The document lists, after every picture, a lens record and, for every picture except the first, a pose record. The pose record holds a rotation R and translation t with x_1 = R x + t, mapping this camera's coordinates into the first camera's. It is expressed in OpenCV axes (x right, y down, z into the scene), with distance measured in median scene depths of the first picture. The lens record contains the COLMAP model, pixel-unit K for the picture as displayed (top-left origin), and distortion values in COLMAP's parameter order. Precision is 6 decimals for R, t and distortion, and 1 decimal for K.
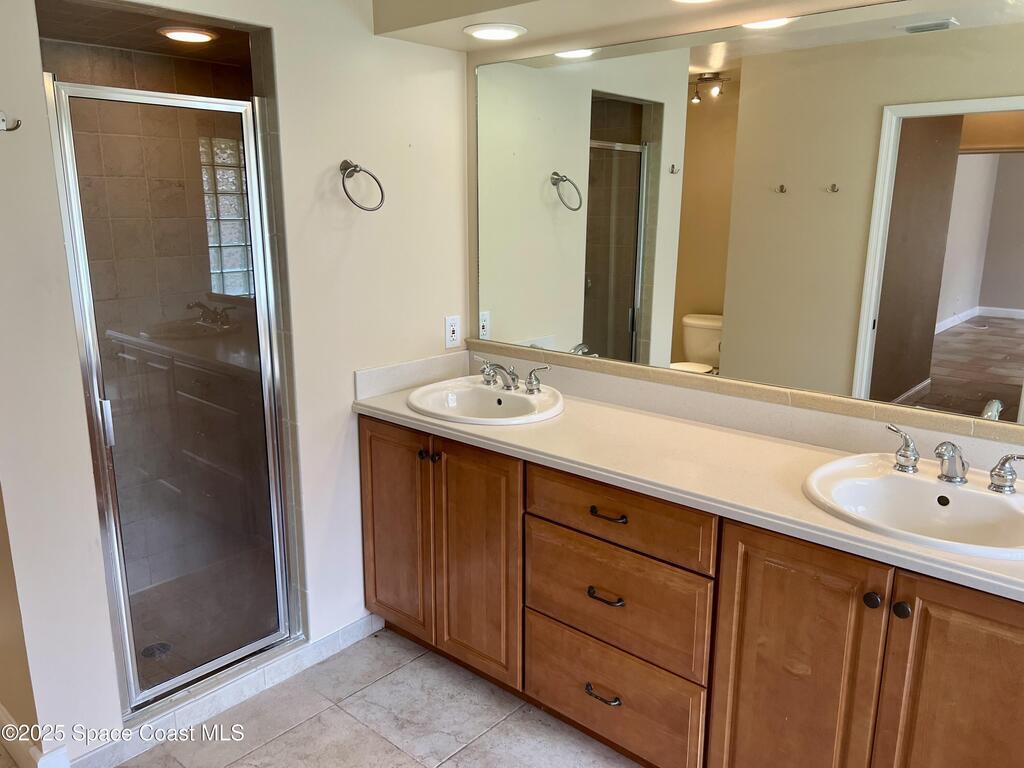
lens RADIAL K [[776.4, 0, 515.4], [0, 776.4, 390.5], [0, 0, 1]] dist [0.081864, -0.122106]
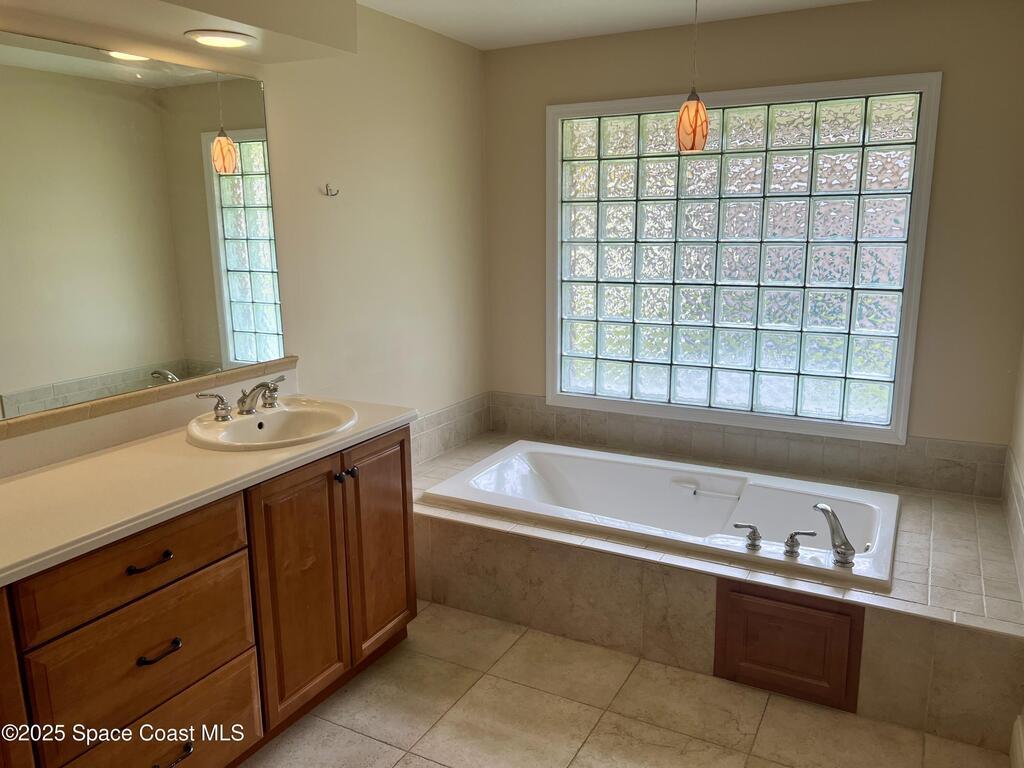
lens RADIAL K [[776.4, 0, 515.4], [0, 776.4, 390.5], [0, 0, 1]] dist [0.081864, -0.122106]
pose [[-0.228087, -0.216839, 0.949188, -0.840860], [0.238757, 0.932663, 0.270436, -0.180967], [-0.943913, 0.288308, -0.160956, 0.720590]]
